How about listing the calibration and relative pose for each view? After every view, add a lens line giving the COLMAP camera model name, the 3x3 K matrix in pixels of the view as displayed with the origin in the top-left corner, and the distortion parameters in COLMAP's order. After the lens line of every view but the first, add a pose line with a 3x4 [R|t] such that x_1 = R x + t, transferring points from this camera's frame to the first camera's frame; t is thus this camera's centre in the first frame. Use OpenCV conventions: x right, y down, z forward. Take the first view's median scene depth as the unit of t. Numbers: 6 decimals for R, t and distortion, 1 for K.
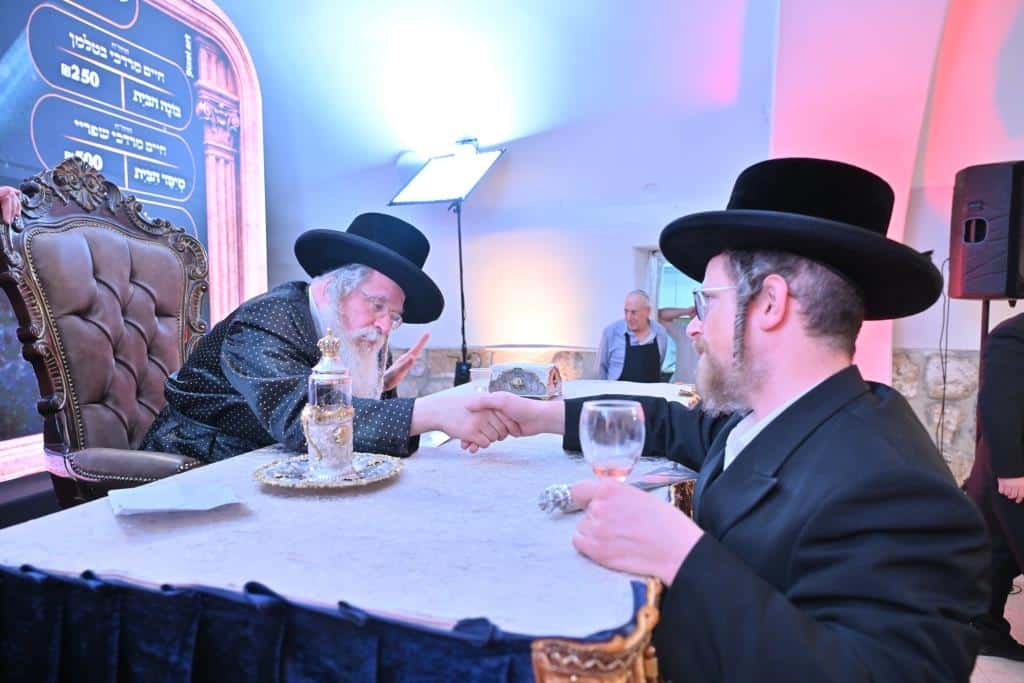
lens RADIAL K [[657.0, 0, 492.7], [0, 657.0, 341.1], [0, 0, 1]] dist [-0.007740, 0.001904]
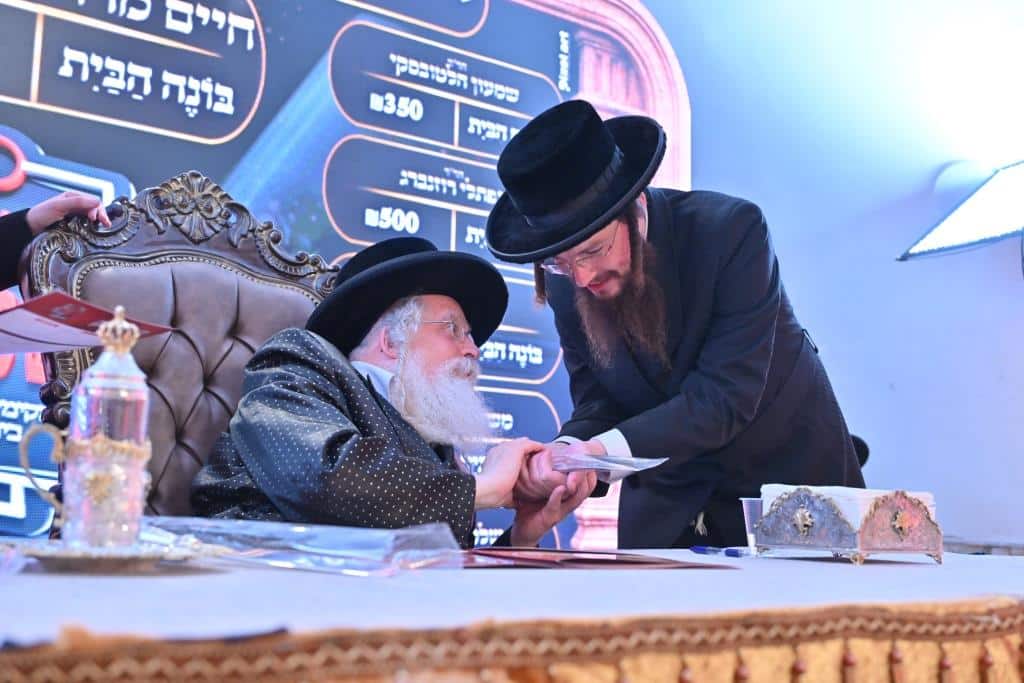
lens RADIAL K [[1157.2, 0, 521.2], [0, 1157.2, 325.3], [0, 0, 1]] dist [0.000193, 0.000000]
pose [[0.804017, -0.058585, -0.591713, 0.214813], [-0.061313, 0.981661, -0.180505, 0.050956], [0.591436, 0.181409, 0.785681, 0.118944]]
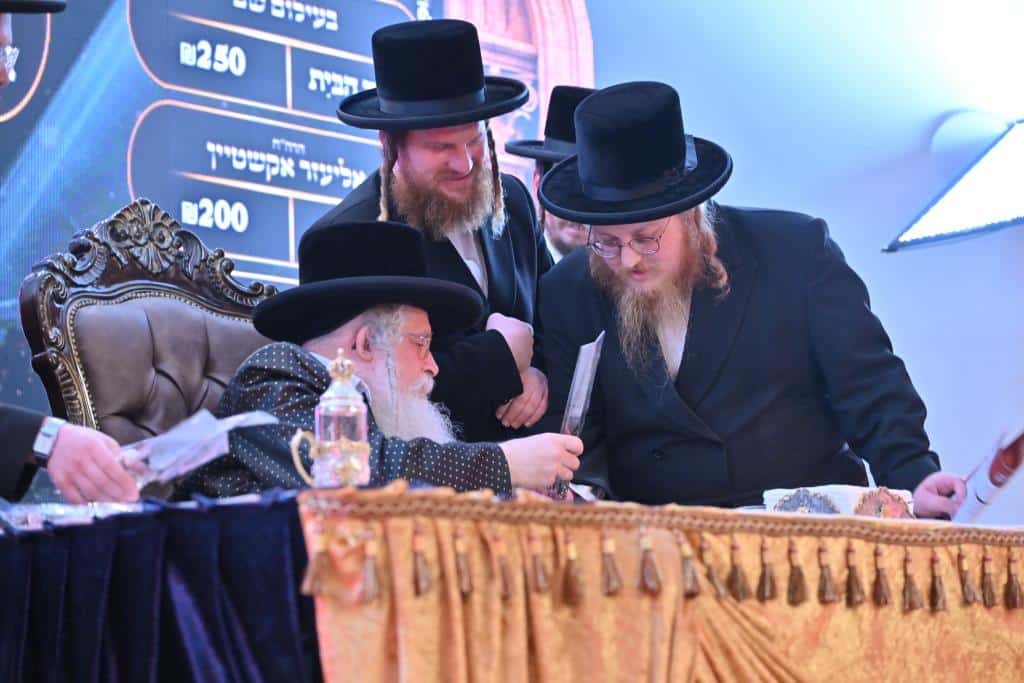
lens RADIAL K [[2358.9, 0, 515.5], [0, 2358.9, 345.8], [0, 0, 1]] dist [0.021311, 0.000000]
pose [[0.883304, -0.083043, -0.461386, 0.424349], [-0.005374, 0.982328, -0.187093, 0.167264], [0.468769, 0.167739, 0.867248, -0.472685]]
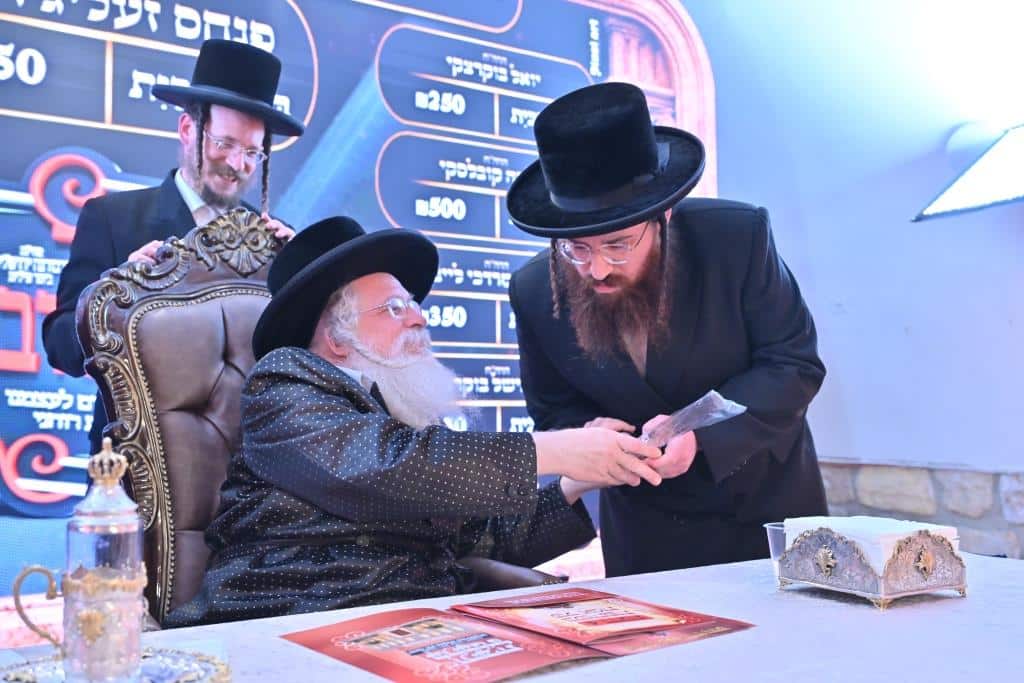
lens RADIAL K [[1004.7, 0, 512.1], [0, 1004.7, 344.4], [0, 0, 1]] dist [-0.003649, 0.000000]
pose [[0.763660, -0.034356, -0.644704, 0.195502], [-0.032565, 0.995262, -0.091611, -0.010417], [0.644797, 0.090954, 0.758923, 0.163728]]
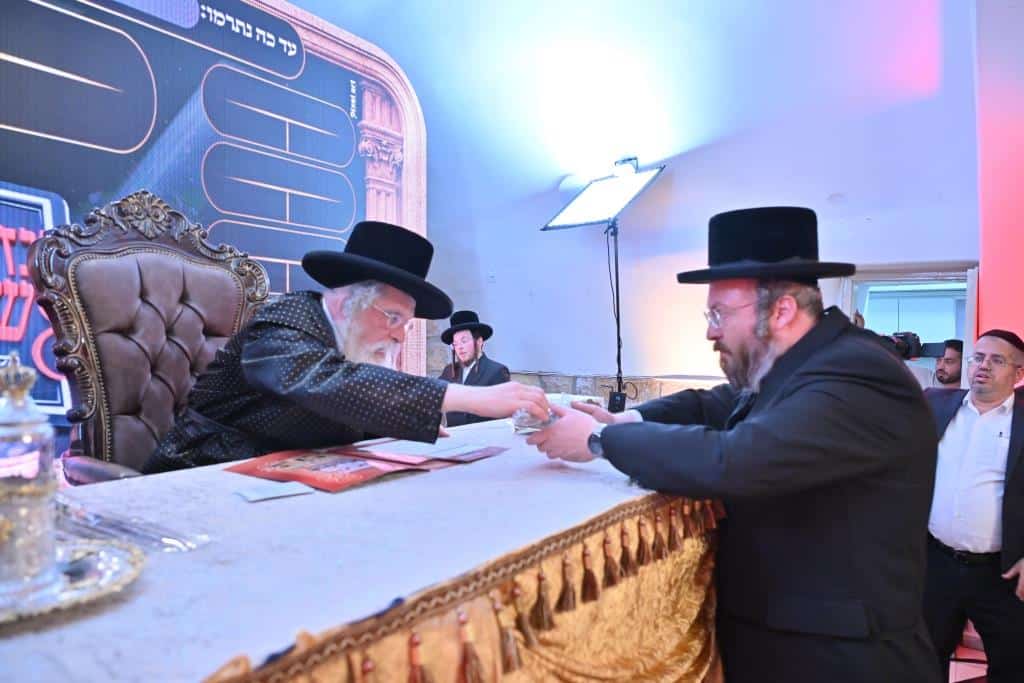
lens RADIAL K [[657.0, 0, 514.7], [0, 657.0, 346.6], [0, 0, 1]] dist [-0.007740, 0.001904]
pose [[0.950781, 0.017169, -0.309387, 0.157821], [-0.027973, 0.999143, -0.030517, -0.001044], [0.308598, 0.037669, 0.950446, 0.079318]]
